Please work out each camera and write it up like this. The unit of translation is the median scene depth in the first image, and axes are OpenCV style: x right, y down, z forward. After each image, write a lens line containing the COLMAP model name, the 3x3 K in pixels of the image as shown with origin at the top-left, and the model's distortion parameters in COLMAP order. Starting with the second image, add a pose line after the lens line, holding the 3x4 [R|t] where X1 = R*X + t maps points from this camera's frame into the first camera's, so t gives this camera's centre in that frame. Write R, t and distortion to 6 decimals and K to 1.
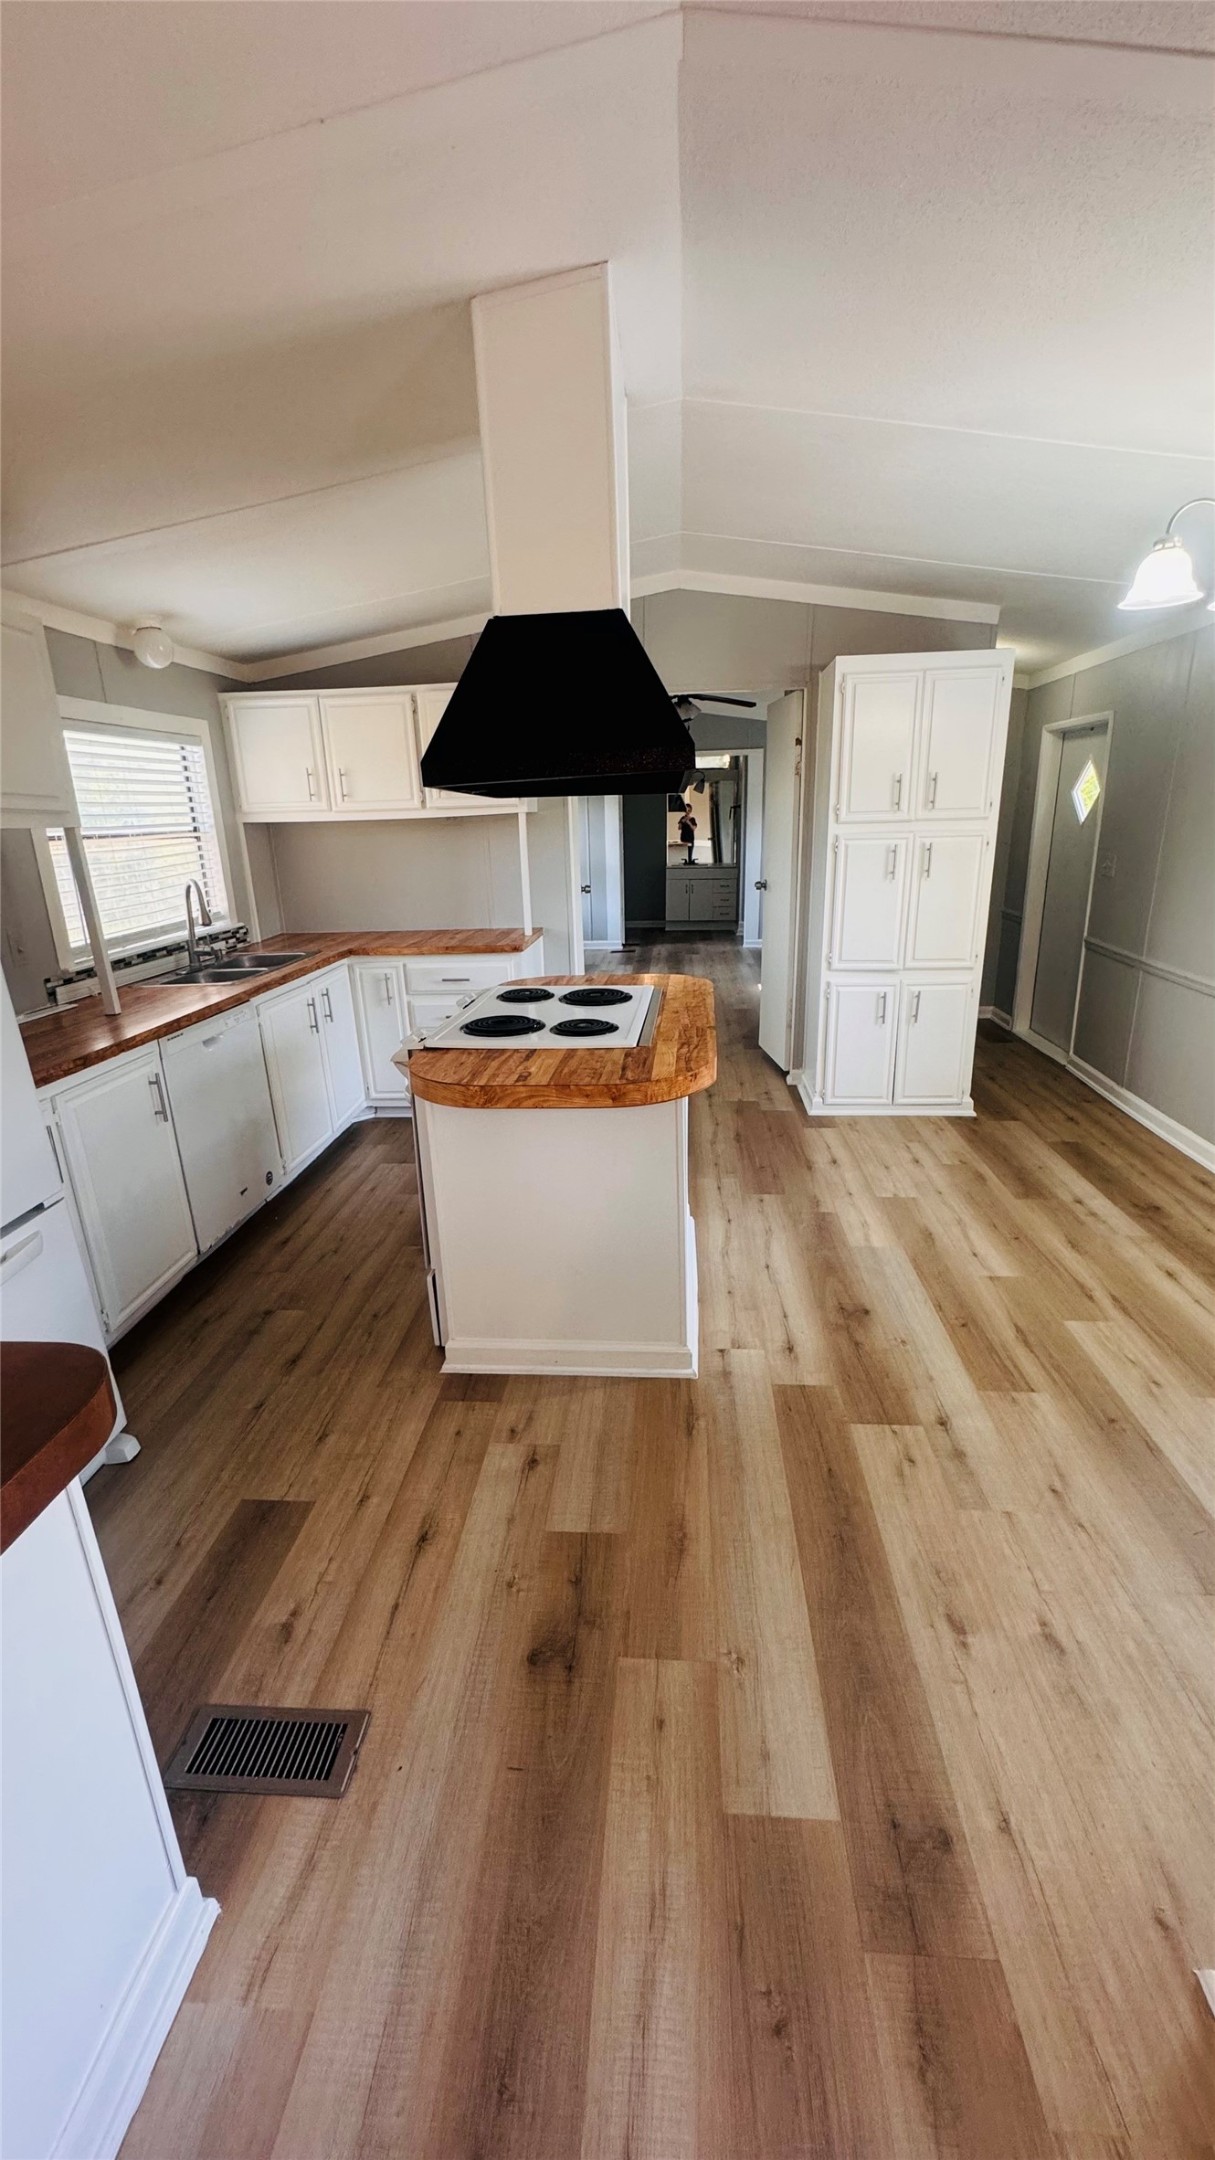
lens RADIAL K [[868.7, 0, 607.8], [0, 868.7, 1077.7], [0, 0, 1]] dist [-0.004278, 0.000293]
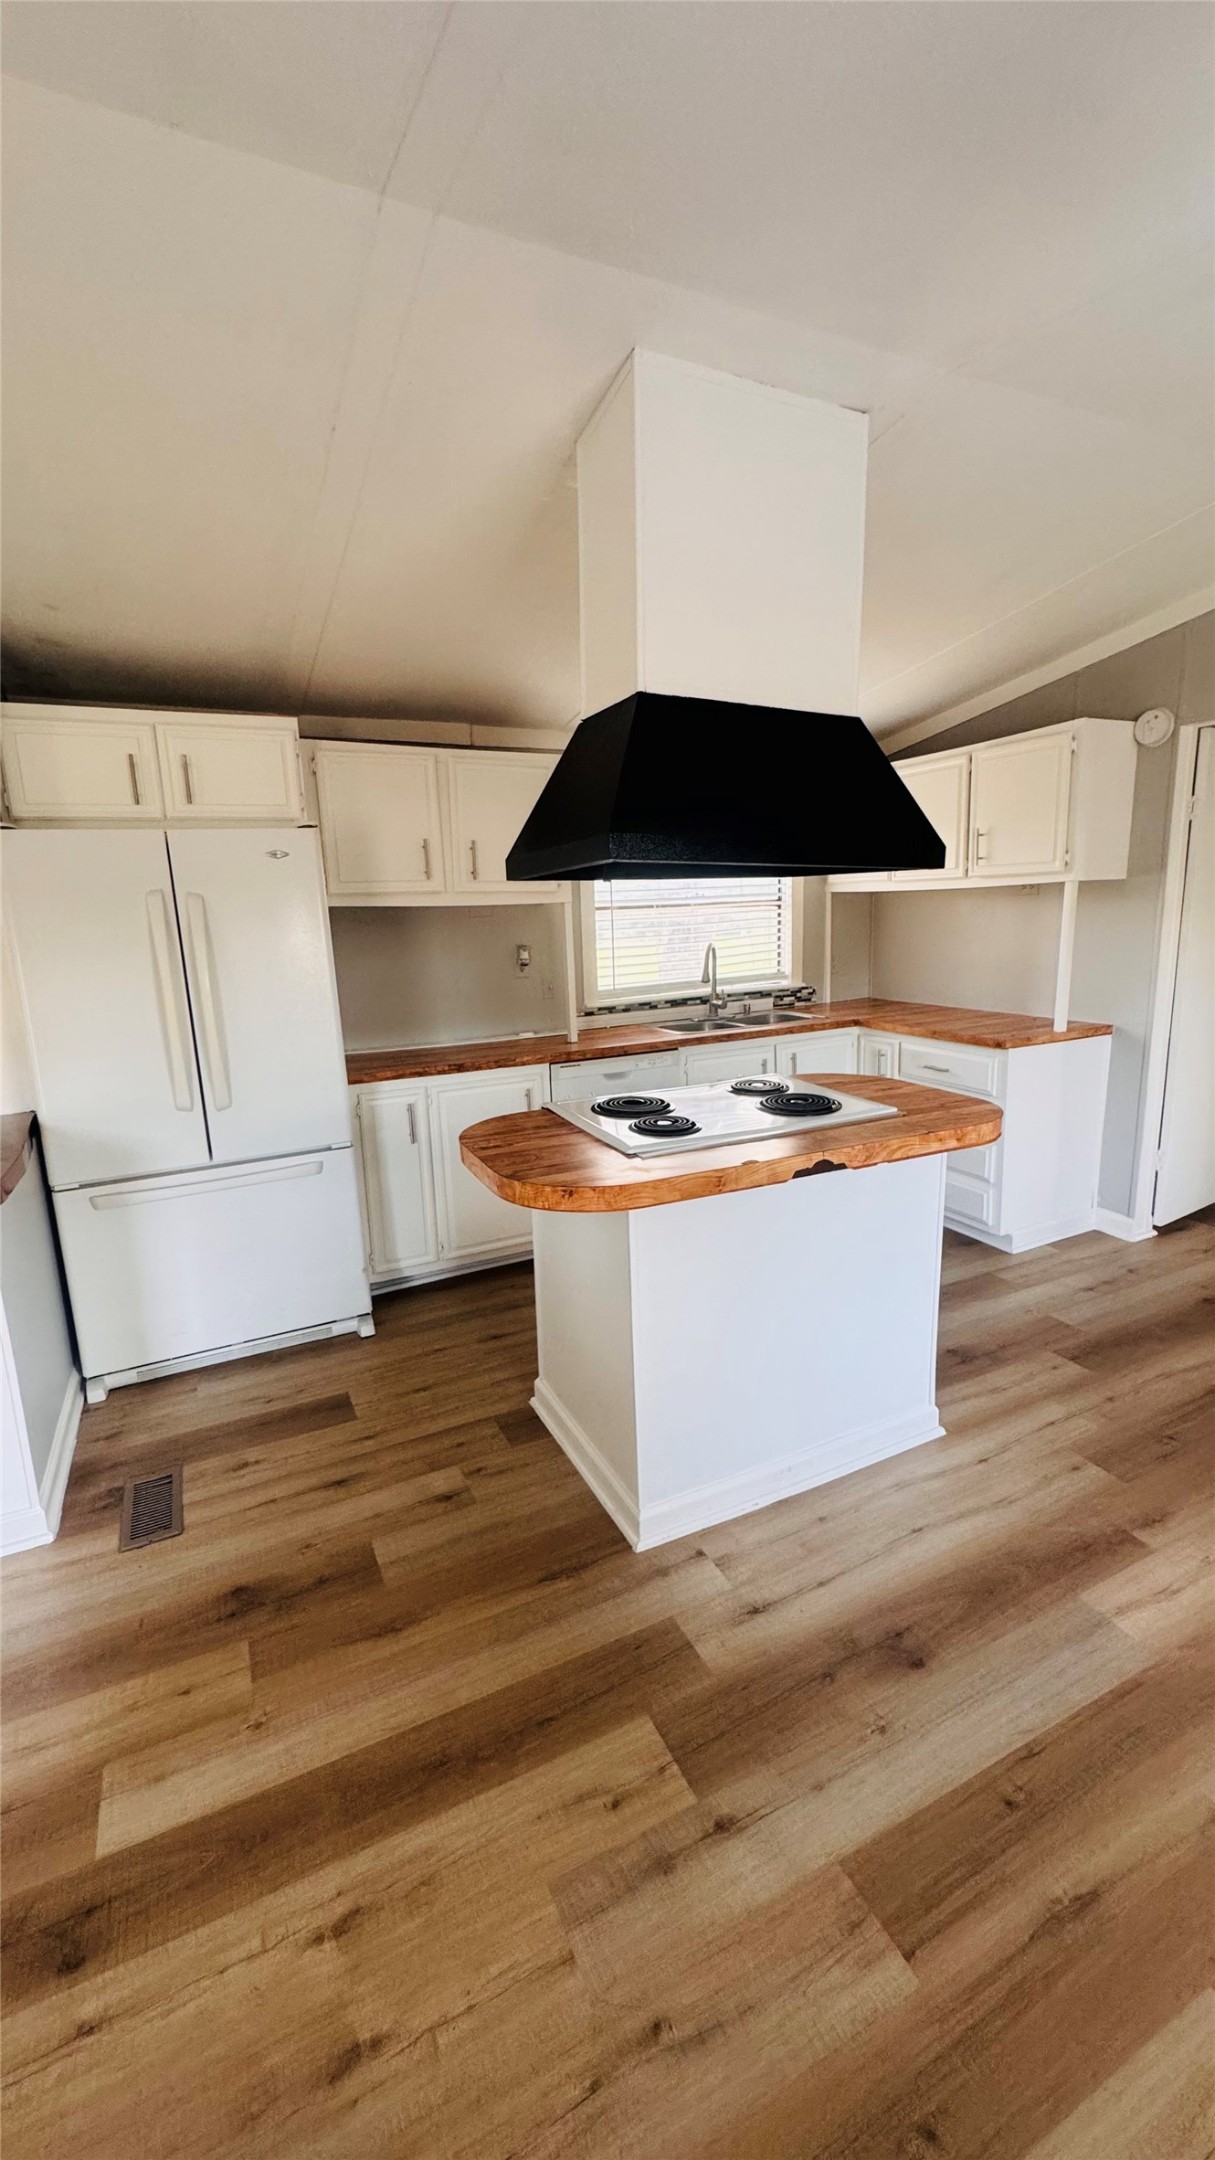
lens RADIAL K [[868.7, 0, 607.8], [0, 868.7, 1077.7], [0, 0, 1]] dist [-0.004278, 0.000293]
pose [[0.503597, 0.183304, -0.844269, 0.791475], [-0.230911, 0.970239, 0.072918, -0.178033], [0.832508, 0.158230, 0.530936, 0.492005]]
